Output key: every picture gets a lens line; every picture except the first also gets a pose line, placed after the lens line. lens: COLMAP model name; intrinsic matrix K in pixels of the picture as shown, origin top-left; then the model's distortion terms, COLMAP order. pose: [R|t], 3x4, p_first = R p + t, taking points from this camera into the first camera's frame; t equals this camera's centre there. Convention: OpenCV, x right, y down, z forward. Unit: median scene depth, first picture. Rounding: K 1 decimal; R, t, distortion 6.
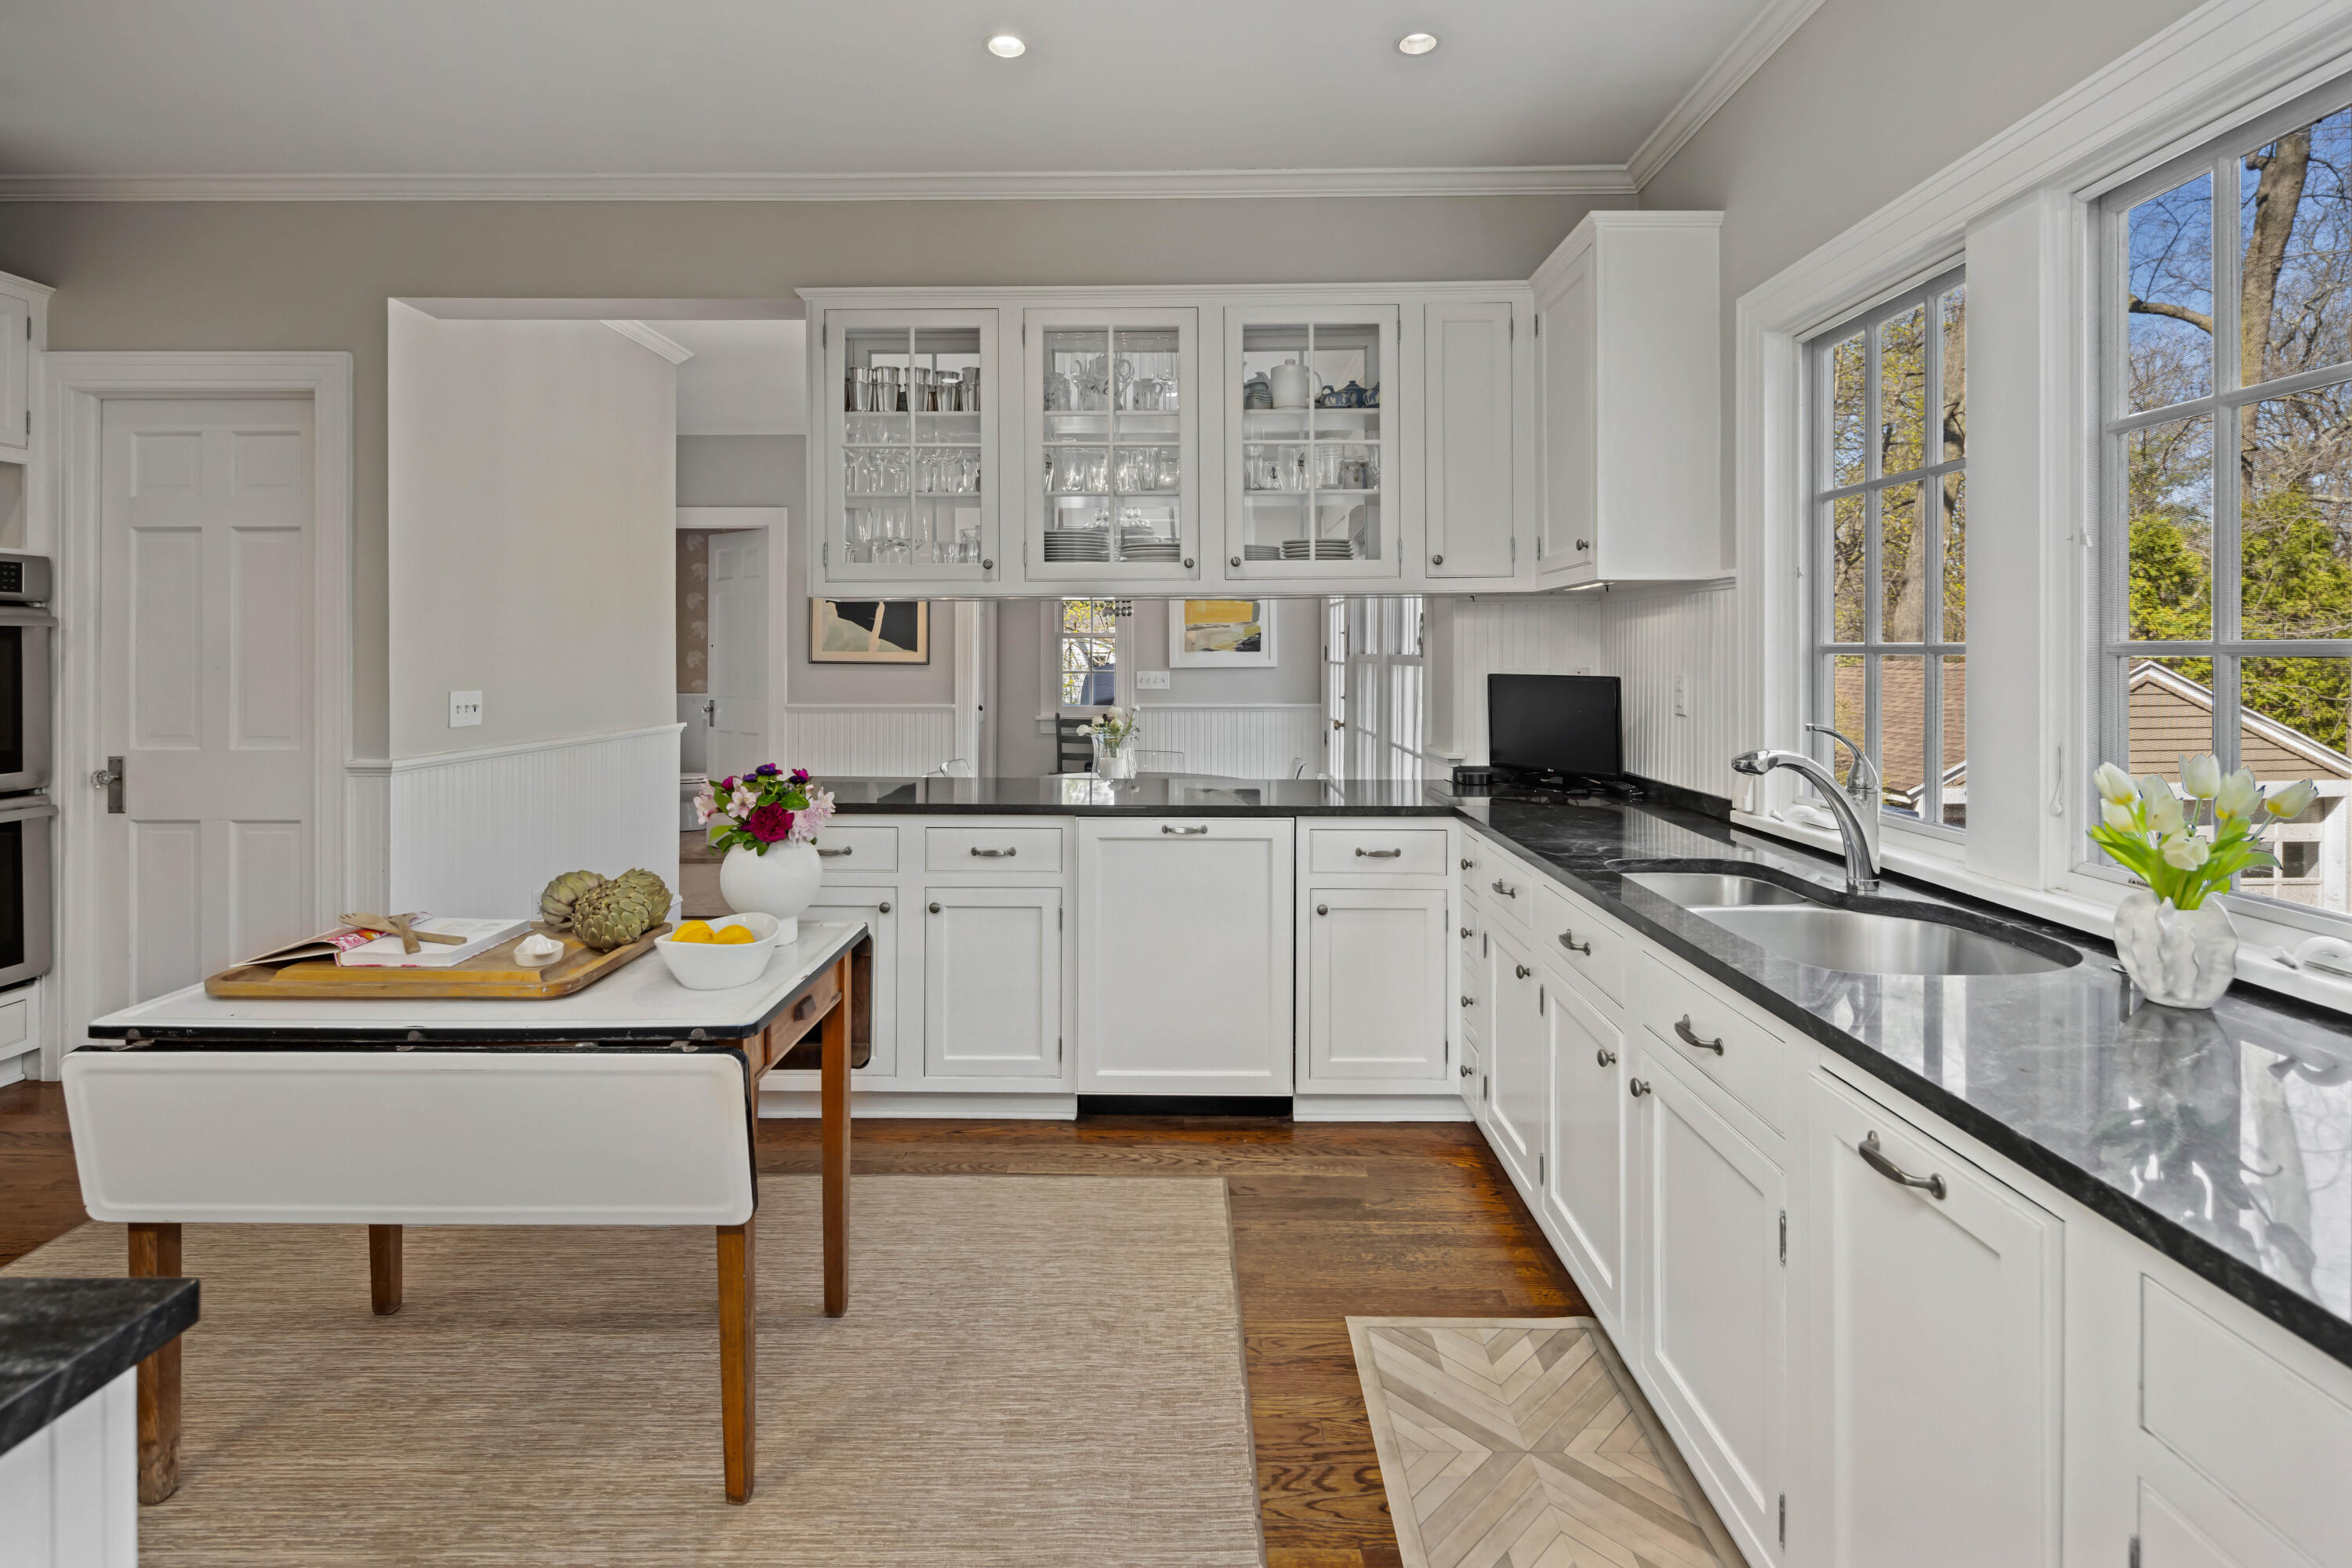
lens RADIAL K [[1145.2, 0, 1178.4], [0, 1145.2, 655.2], [0, 0, 1]] dist [0.005841, -0.004982]
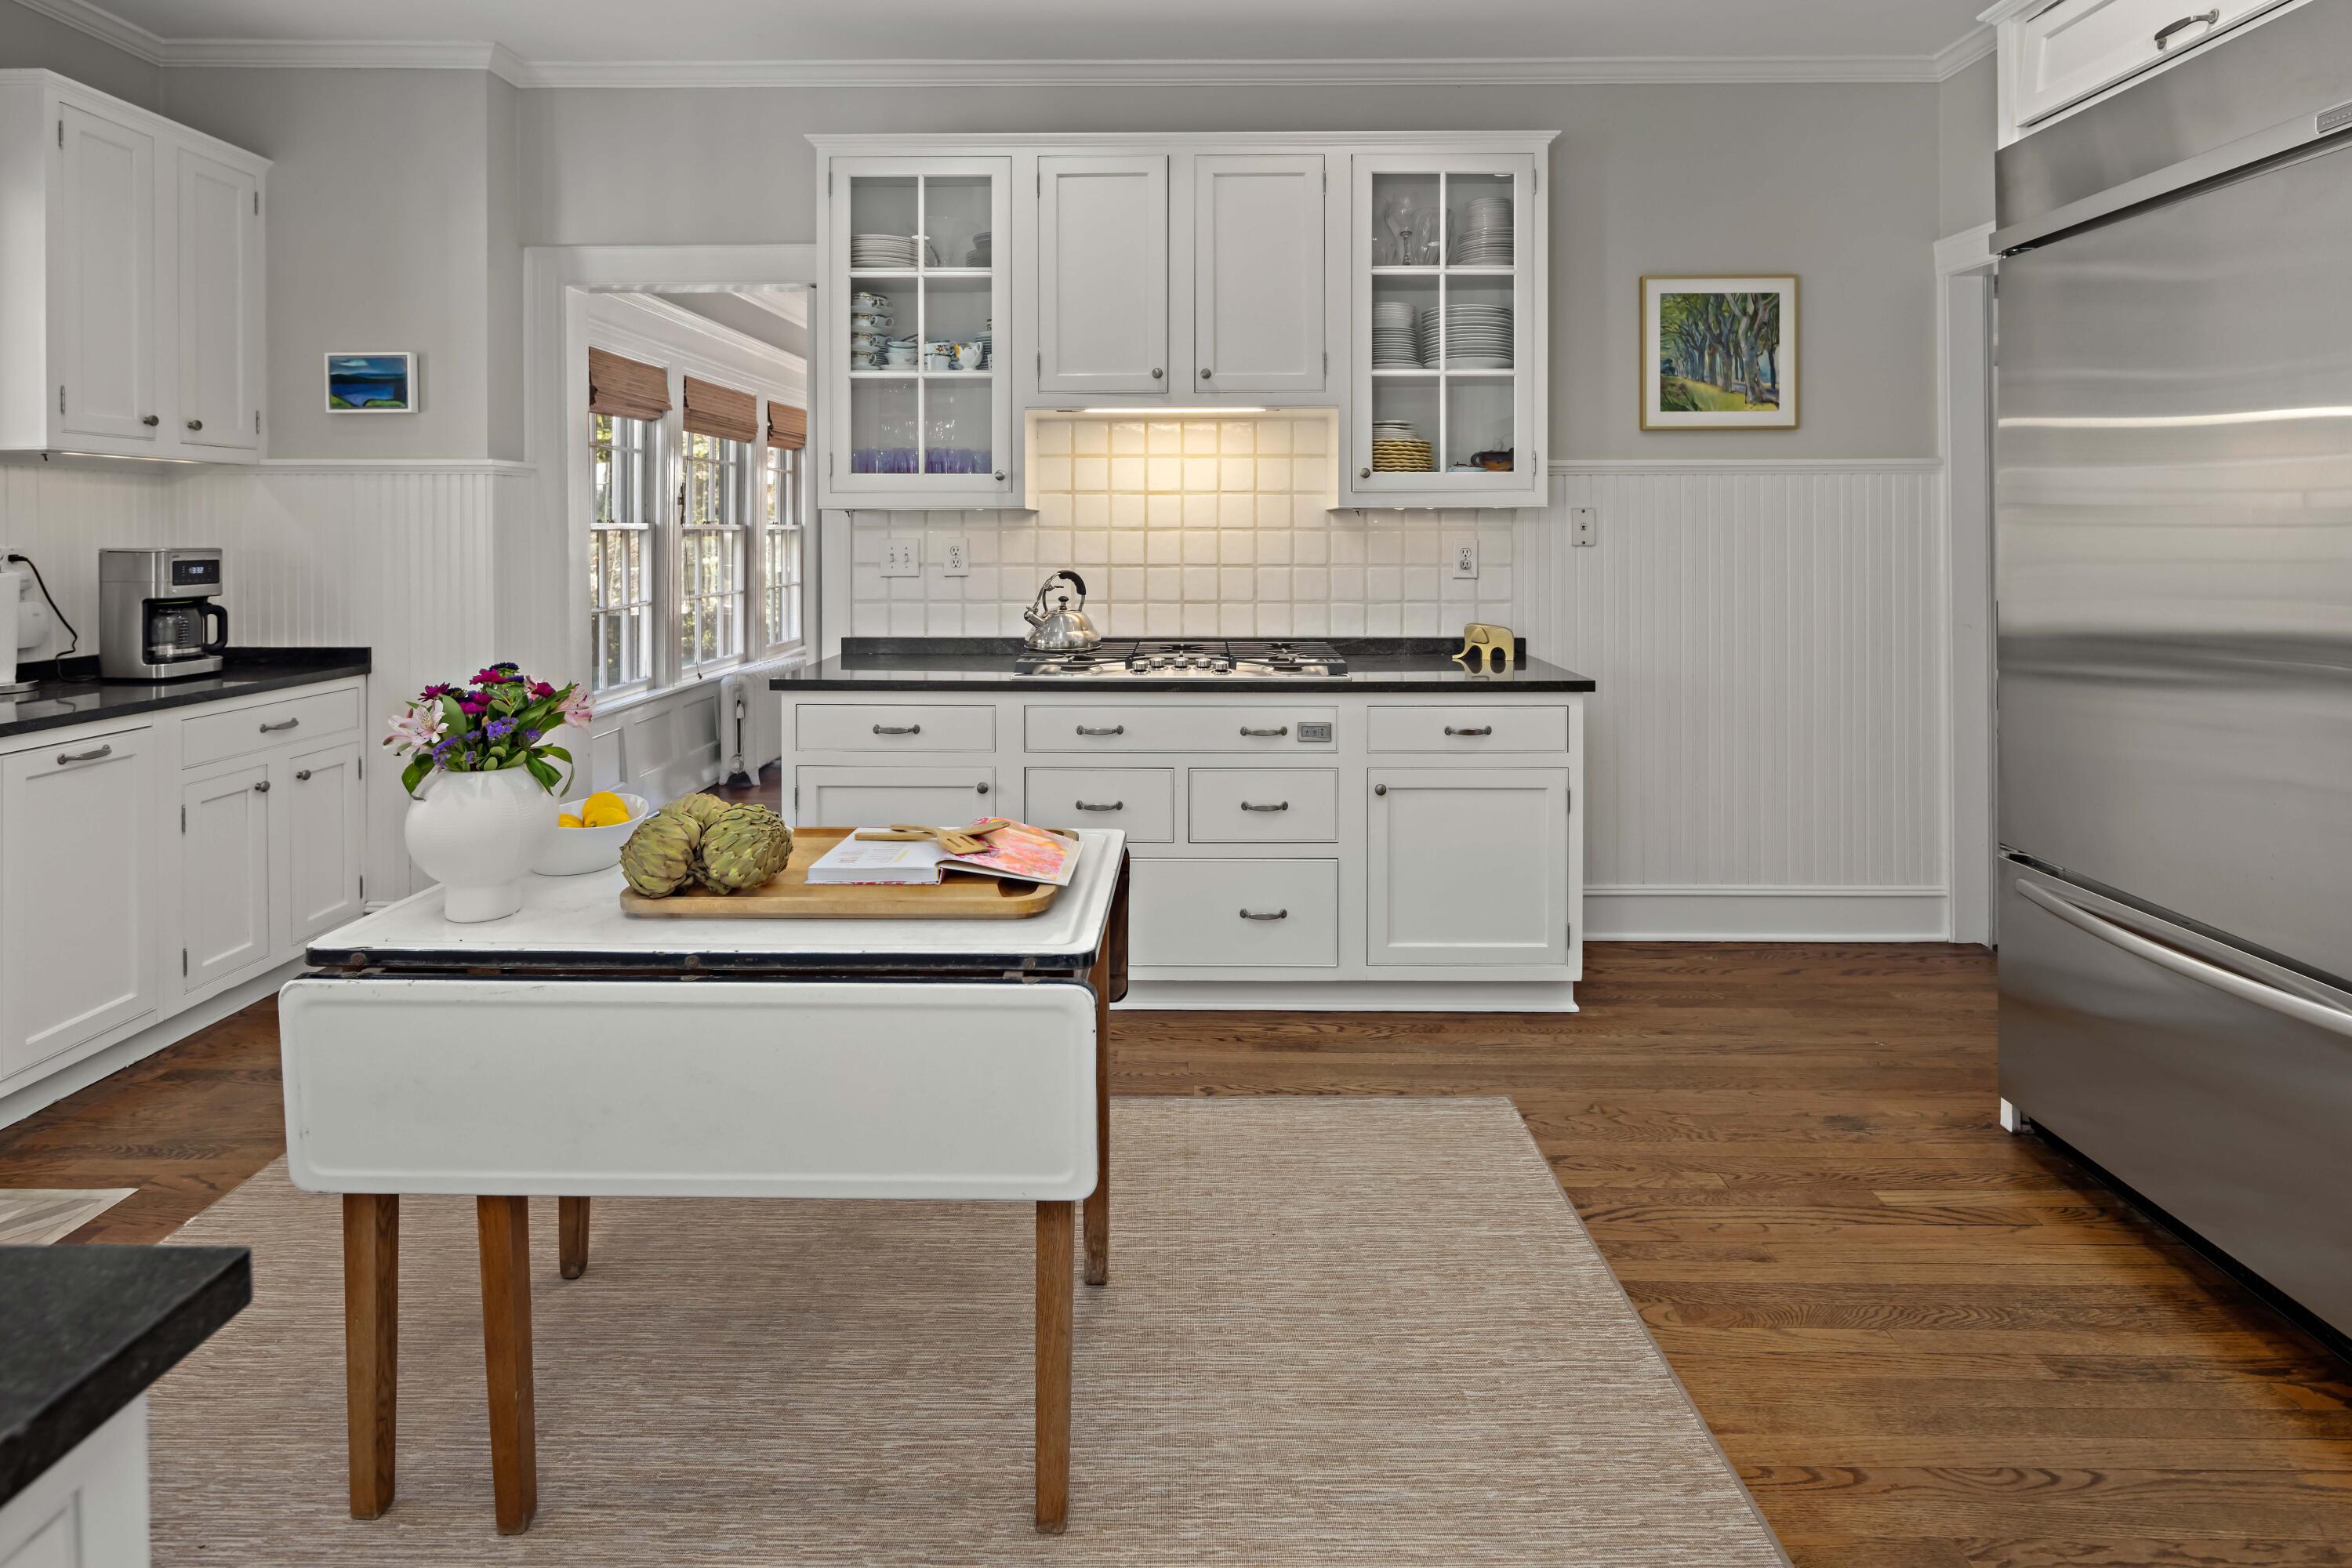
lens RADIAL K [[1135.2, 0, 1181.3], [0, 1135.2, 538.2], [0, 0, 1]] dist [0.003485, -0.001705]
pose [[-0.999974, 0.002288, 0.006774, -0.509951], [0.002359, 0.999942, 0.010508, 0.004304], [-0.006750, 0.010524, -0.999922, 1.089998]]
